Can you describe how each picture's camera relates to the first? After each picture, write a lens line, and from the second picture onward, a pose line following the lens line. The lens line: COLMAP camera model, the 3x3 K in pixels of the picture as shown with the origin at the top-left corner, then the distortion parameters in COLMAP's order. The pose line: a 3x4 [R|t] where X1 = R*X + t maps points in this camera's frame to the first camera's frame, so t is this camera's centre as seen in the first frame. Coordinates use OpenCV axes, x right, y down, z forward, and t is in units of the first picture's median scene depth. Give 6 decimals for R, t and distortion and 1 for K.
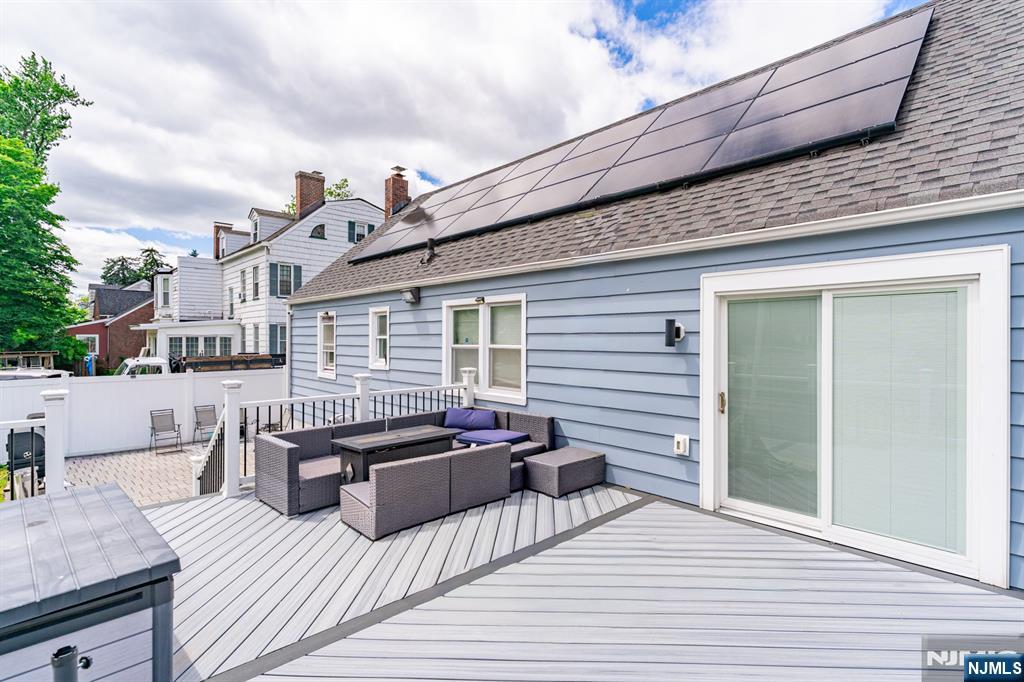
lens RADIAL K [[495.0, 0, 512.0], [0, 495.0, 341.0], [0, 0, 1]] dist [0.000764, -0.000045]
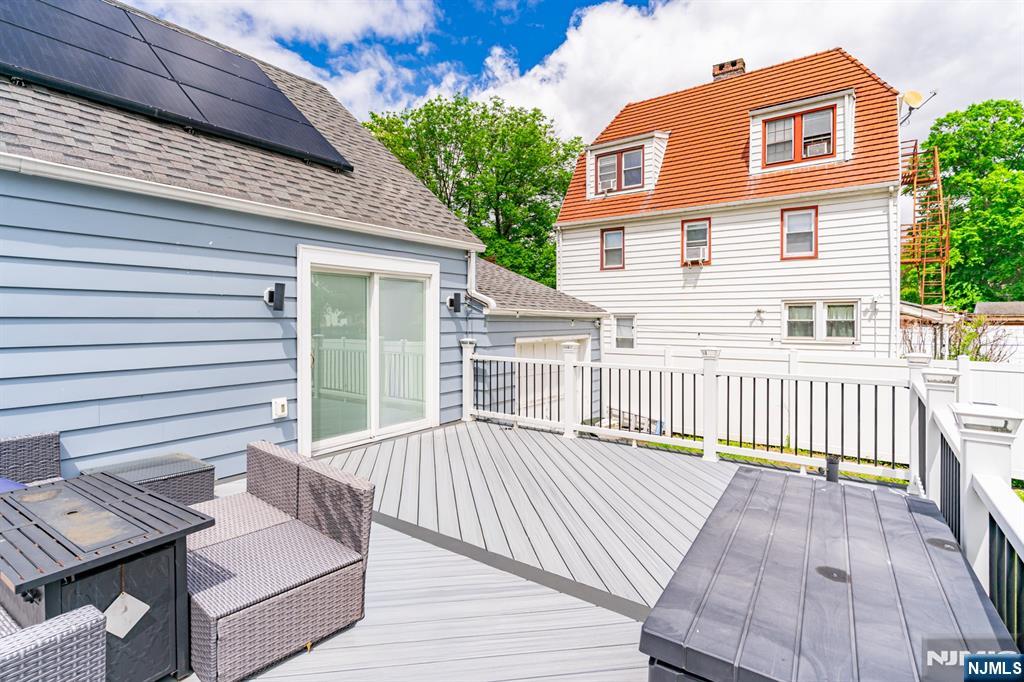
lens RADIAL K [[492.0, 0, 493.6], [0, 492.0, 324.4], [0, 0, 1]] dist [0.000207, 0.000056]
pose [[-0.174451, -0.007555, 0.984637, -0.487446], [0.010107, 0.999904, 0.009463, 0.021758], [-0.984614, 0.011603, -0.174358, 0.500762]]
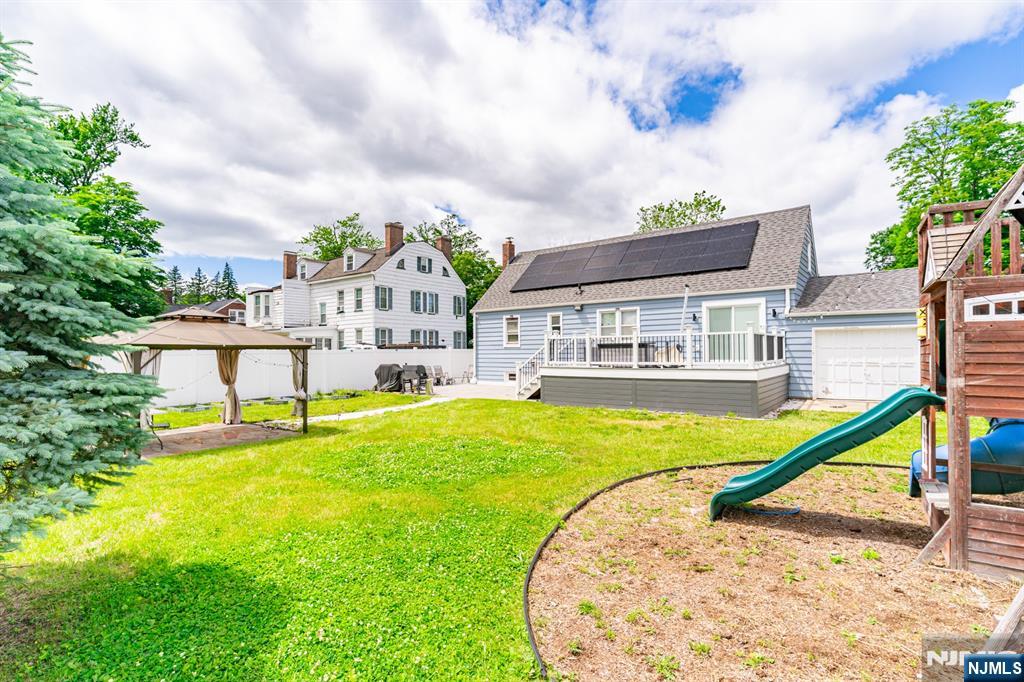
lens RADIAL K [[495.0, 0, 512.0], [0, 495.0, 341.0], [0, 0, 1]] dist [0.000764, -0.000045]
pose [[0.986446, -0.006865, 0.163941, -1.094172], [0.011858, 0.999495, -0.029492, 0.168926], [-0.163656, 0.031036, 0.986029, -1.623074]]
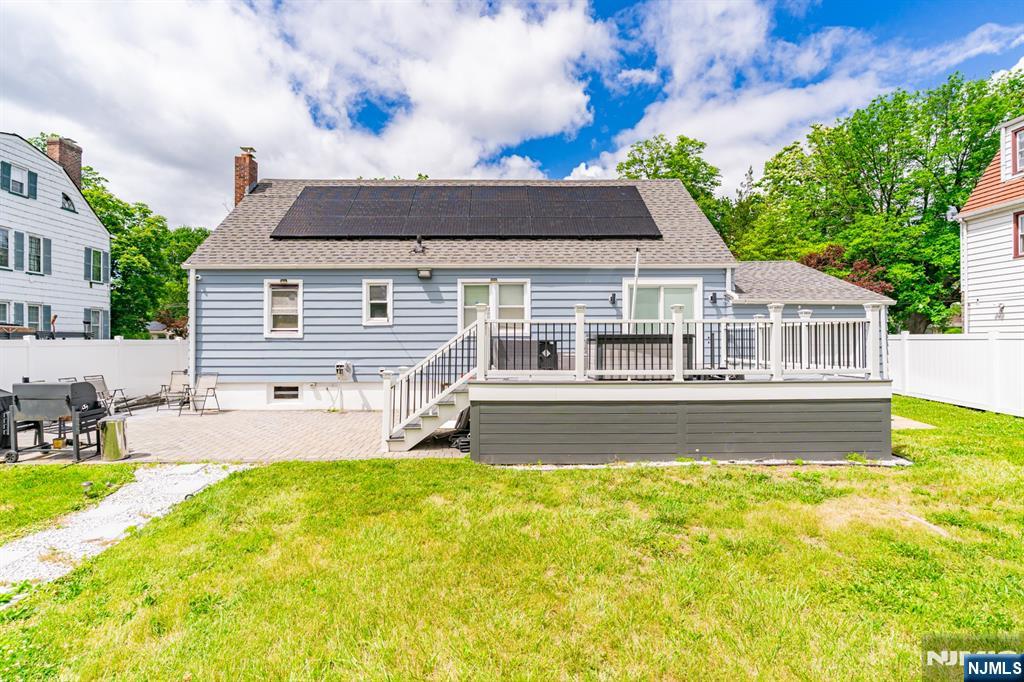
lens RADIAL K [[436.2, 0, 512.0], [0, 436.2, 341.0], [0, 0, 1]] dist [0.013406, 0.000271]
pose [[0.651589, -0.006621, 0.758543, -1.208497], [0.011470, 0.999934, -0.001124, 0.136808], [-0.758485, 0.009433, 0.651622, -0.077321]]
